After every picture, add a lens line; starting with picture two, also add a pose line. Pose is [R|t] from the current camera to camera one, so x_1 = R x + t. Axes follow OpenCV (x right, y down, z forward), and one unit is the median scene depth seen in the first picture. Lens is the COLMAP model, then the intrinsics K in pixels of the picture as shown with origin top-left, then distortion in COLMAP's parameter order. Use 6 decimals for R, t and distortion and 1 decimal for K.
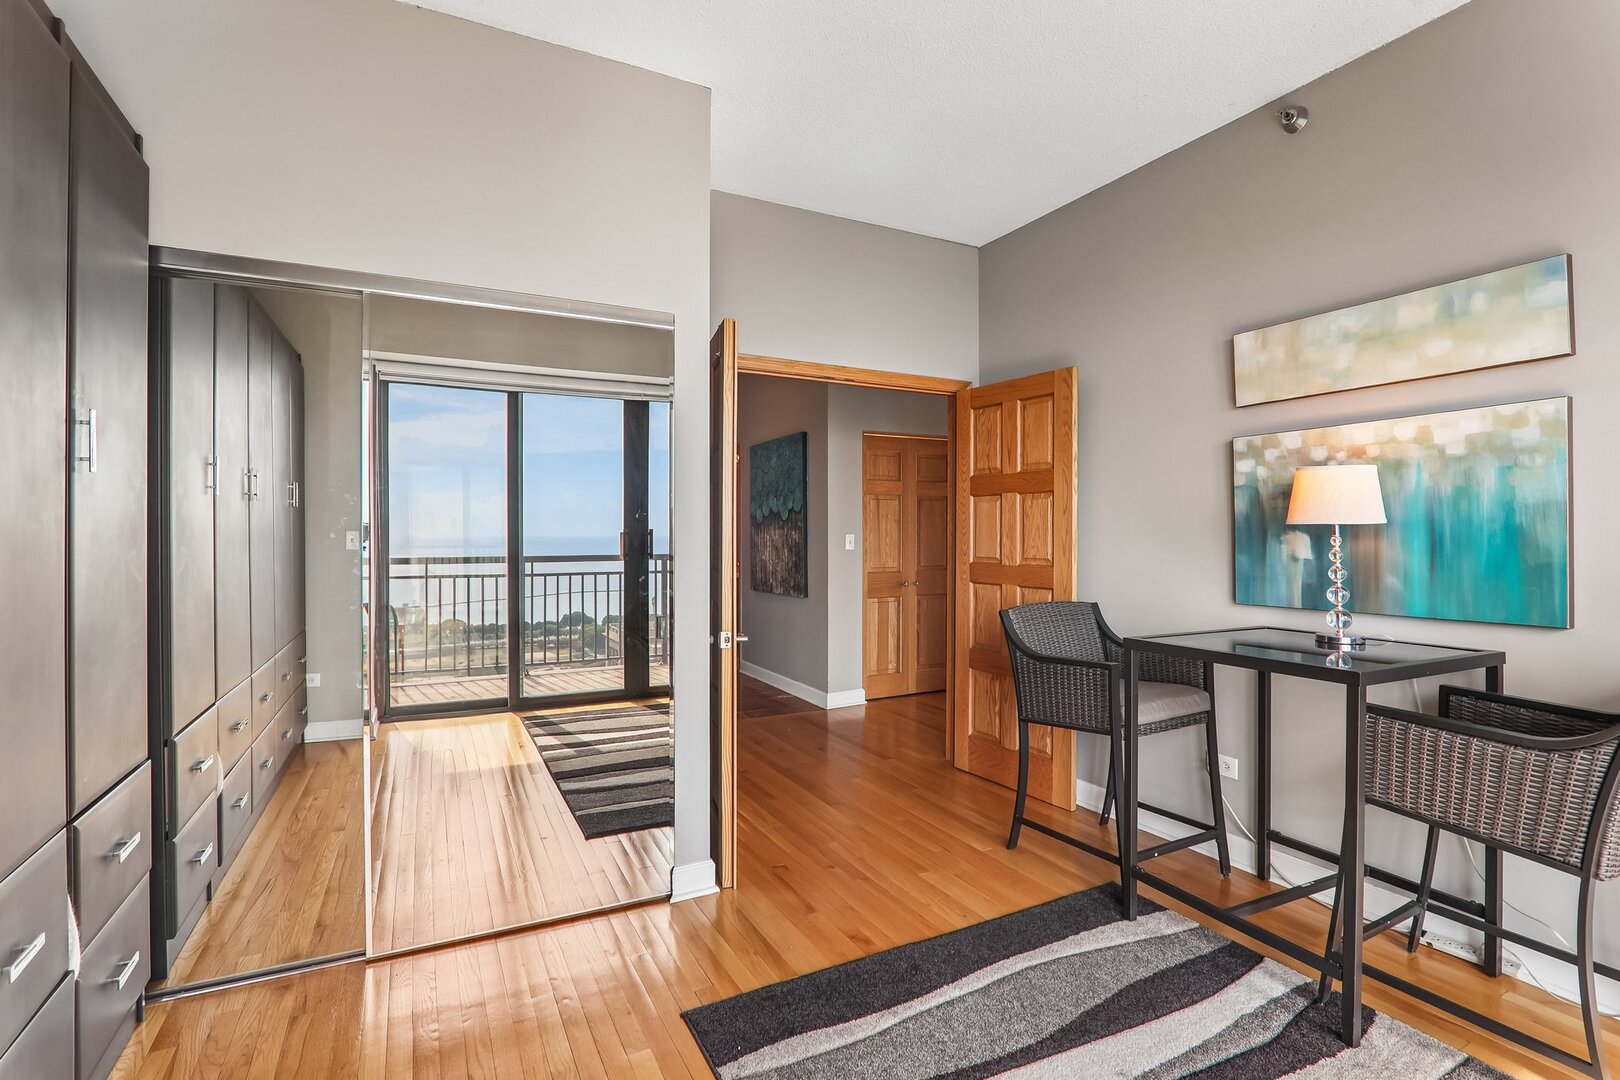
lens RADIAL K [[752.8, 0, 814.4], [0, 752.8, 537.6], [0, 0, 1]] dist [-0.012135, 0.000037]
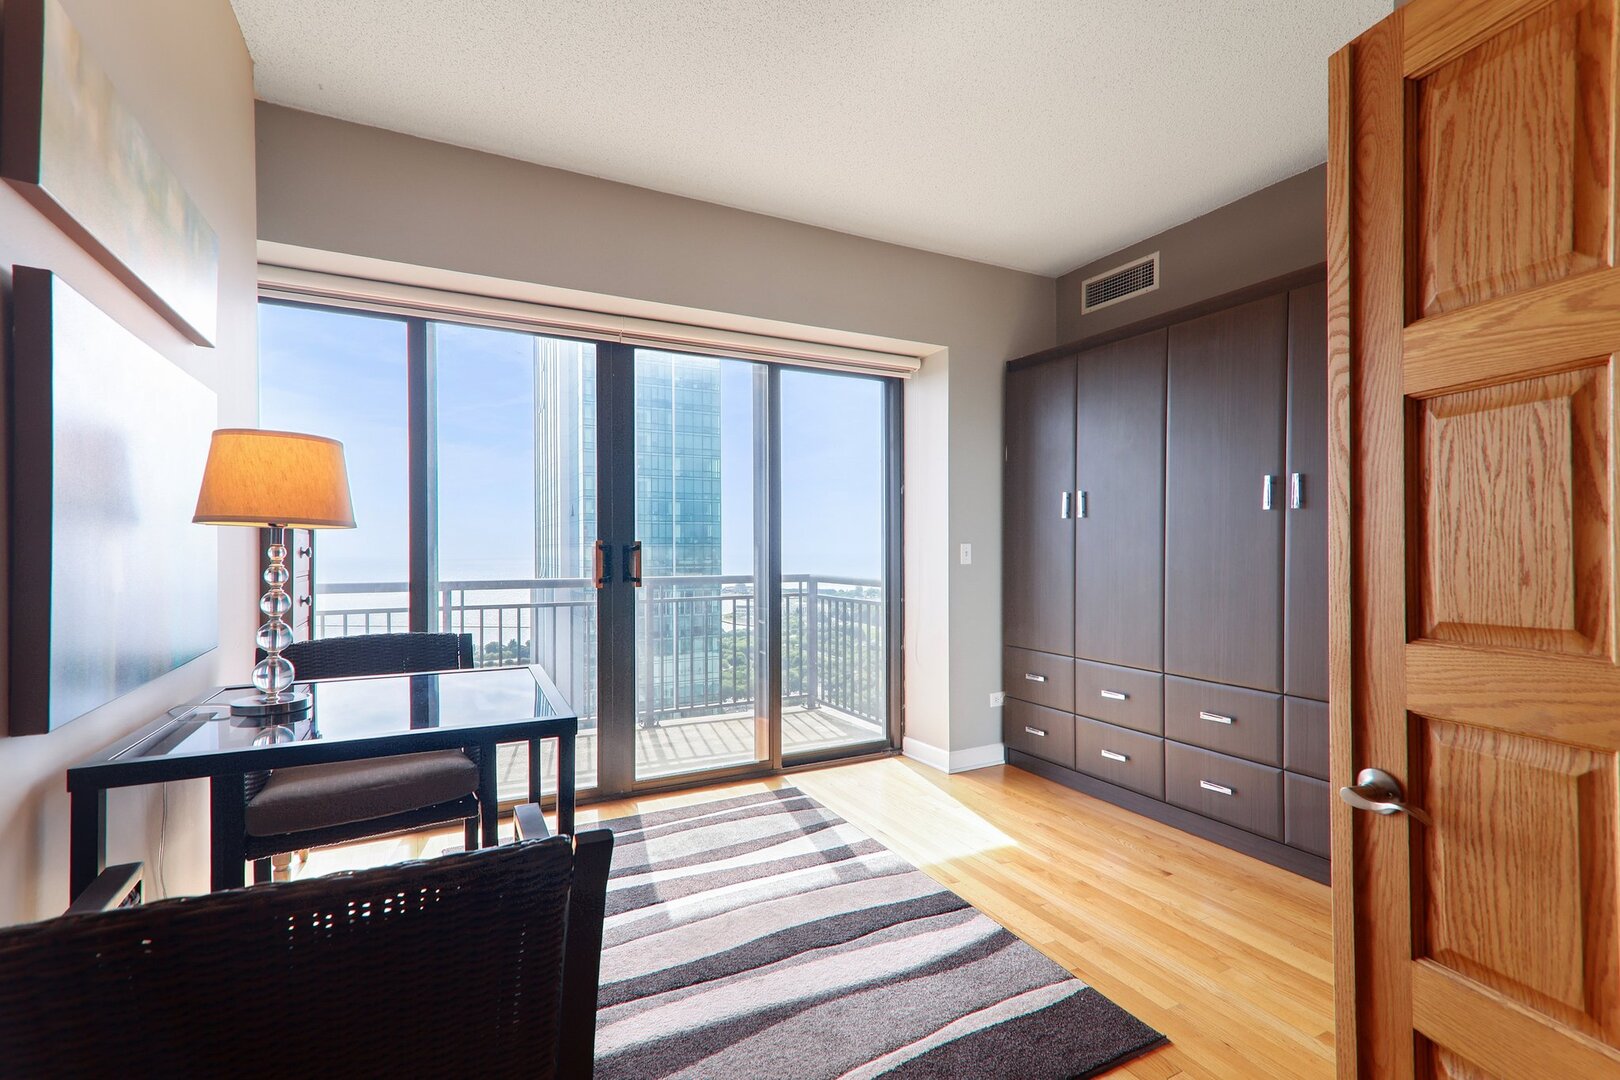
lens RADIAL K [[752.8, 0, 814.4], [0, 752.8, 537.6], [0, 0, 1]] dist [-0.012135, 0.000037]
pose [[-0.999847, -0.000388, 0.017499, 0.251359], [-0.000440, 0.999996, -0.002957, -0.010802], [-0.017498, -0.002964, -0.999843, 1.896998]]
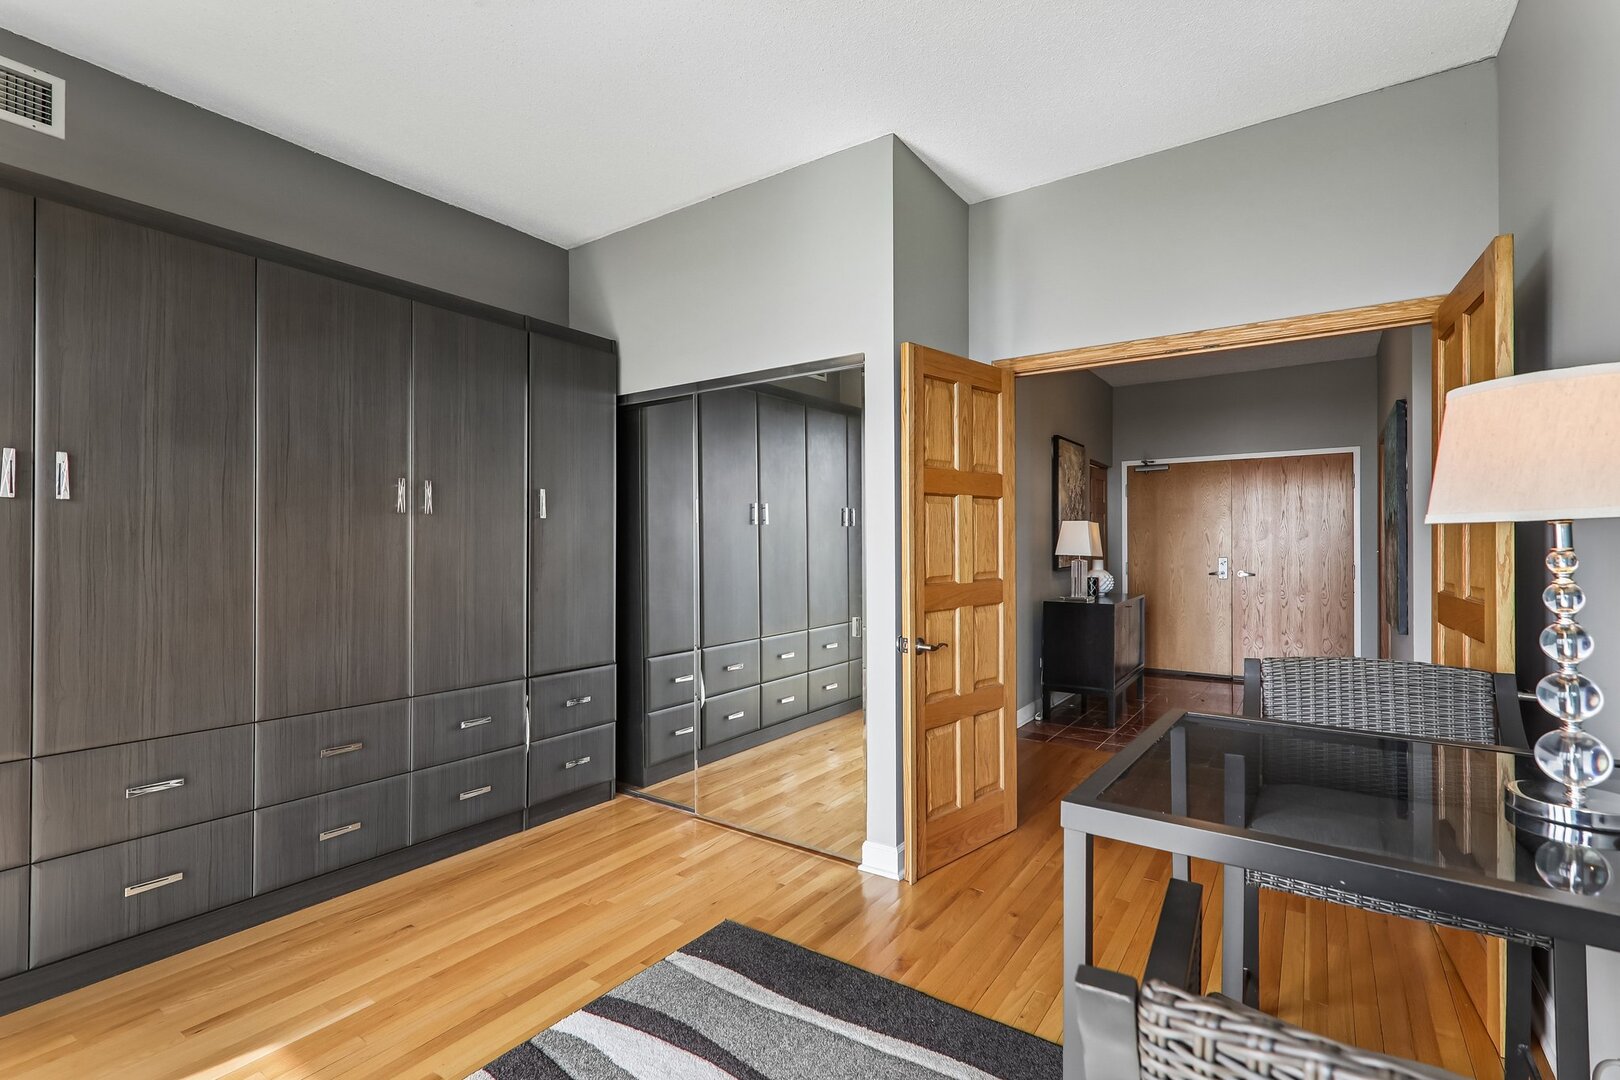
lens RADIAL K [[752.8, 0, 814.4], [0, 752.8, 537.6], [0, 0, 1]] dist [-0.012135, 0.000037]
pose [[0.467090, -0.008956, -0.884165, 0.990872], [-0.000625, 0.999945, -0.010459, -0.005409], [0.884210, 0.005438, 0.467058, 0.508458]]
